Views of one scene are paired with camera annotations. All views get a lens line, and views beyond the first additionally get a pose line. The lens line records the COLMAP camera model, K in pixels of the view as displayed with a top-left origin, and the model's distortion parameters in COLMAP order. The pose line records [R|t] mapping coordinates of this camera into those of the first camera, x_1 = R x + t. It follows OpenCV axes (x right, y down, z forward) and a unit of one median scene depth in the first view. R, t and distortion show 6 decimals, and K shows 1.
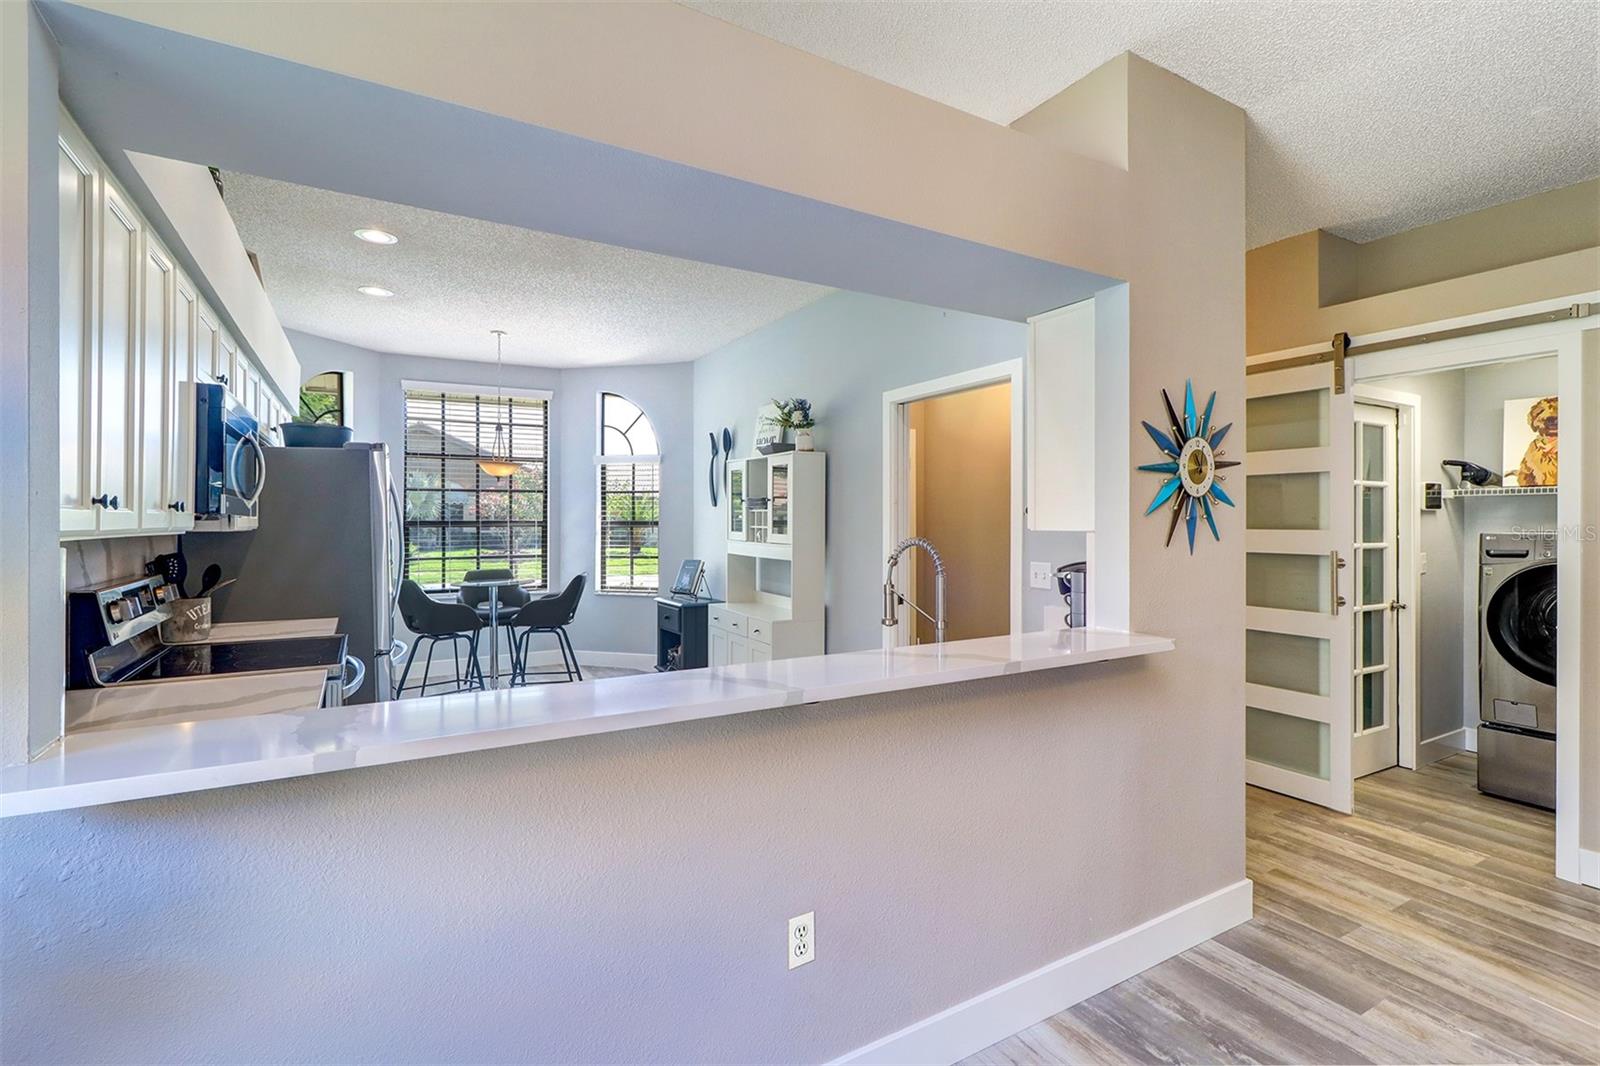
lens RADIAL K [[741.0, 0, 803.1], [0, 741.0, 527.0], [0, 0, 1]] dist [0.000743, 0.000072]
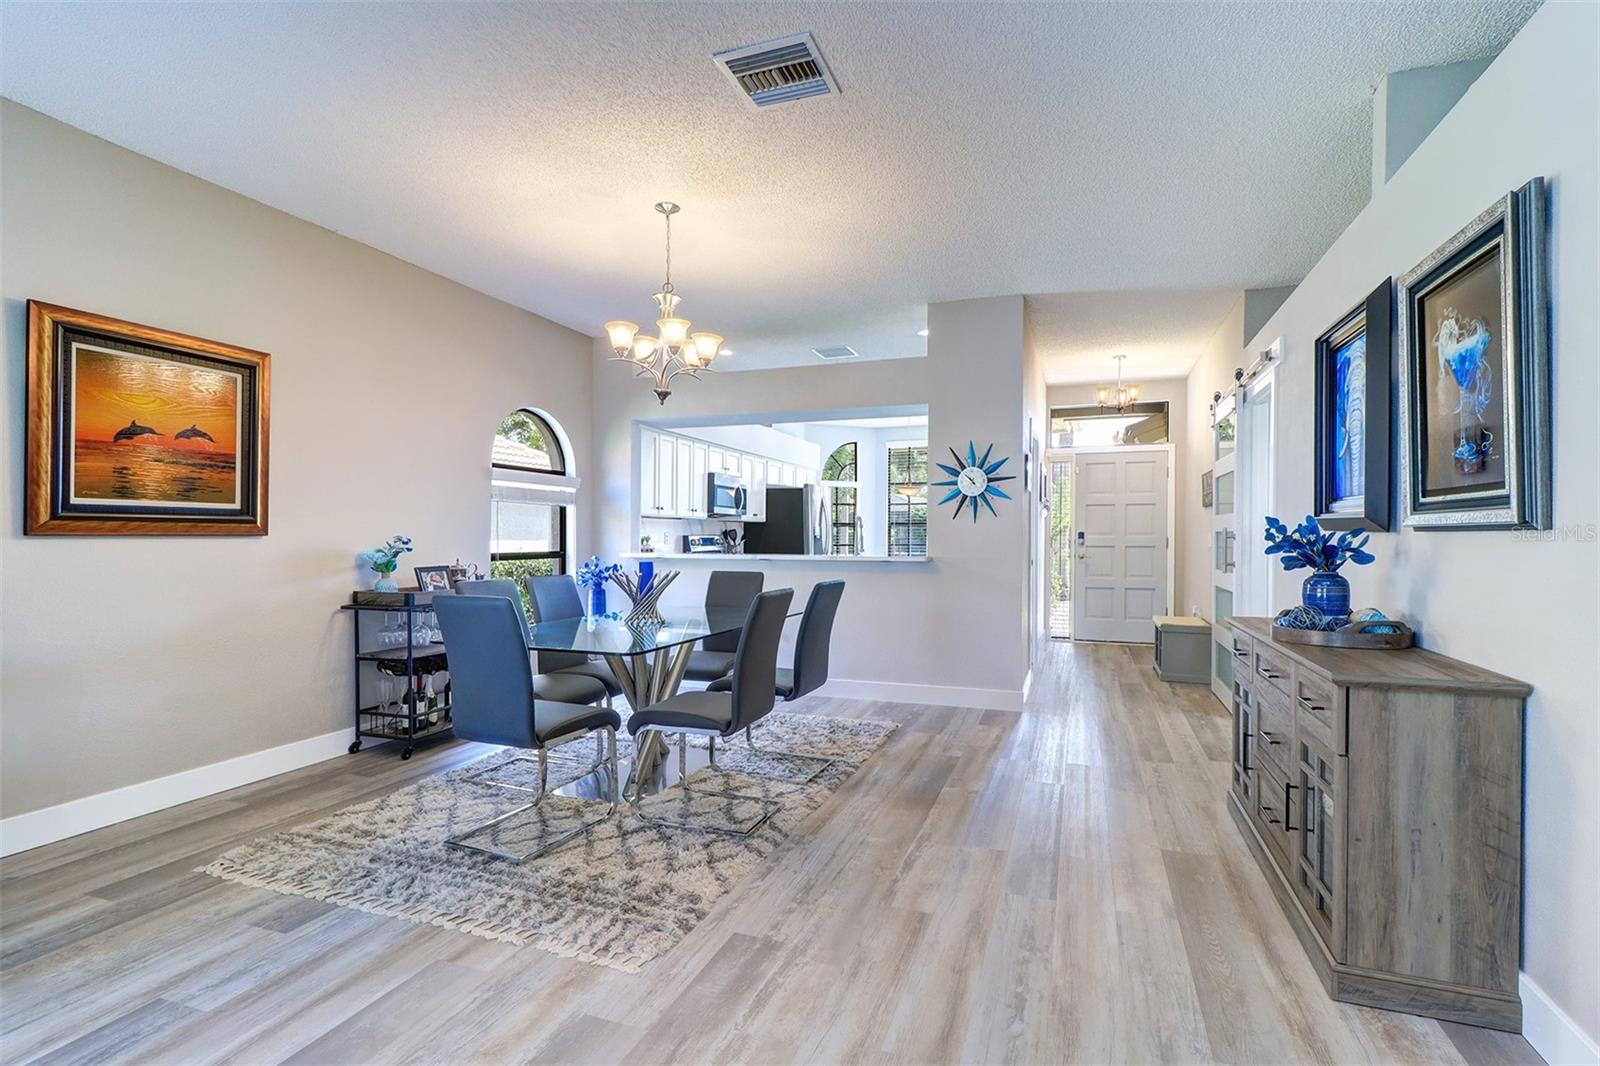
lens RADIAL K [[744.4, 0, 825.1], [0, 744.4, 542.1], [0, 0, 1]] dist [0.002879, 0.000386]
pose [[0.655413, 0.008740, -0.755220, 0.944714], [-0.007119, 0.999960, 0.005394, 0.042443], [0.755237, 0.001841, 0.655449, -0.361974]]
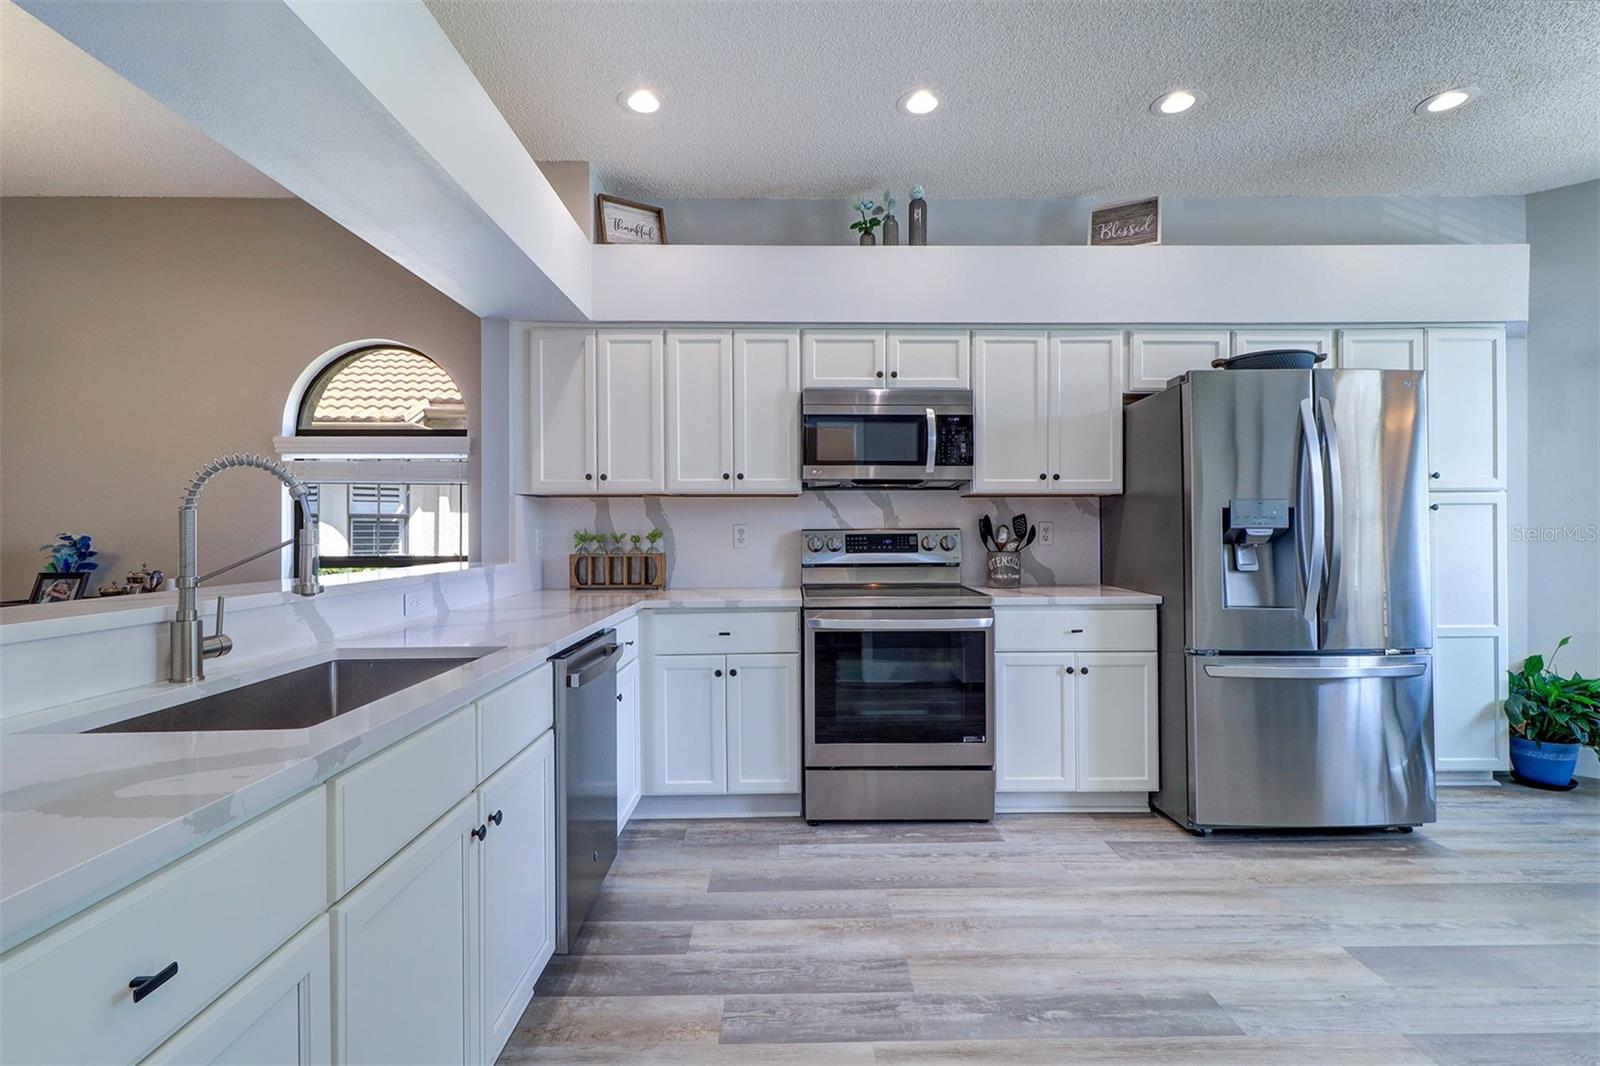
lens RADIAL K [[741.0, 0, 803.1], [0, 741.0, 527.0], [0, 0, 1]] dist [0.000743, 0.000072]
pose [[-0.497952, -0.001845, -0.867203, 0.219081], [-0.002097, 0.999997, -0.000923, 0.036471], [0.867202, 0.001359, -0.497954, 0.821191]]
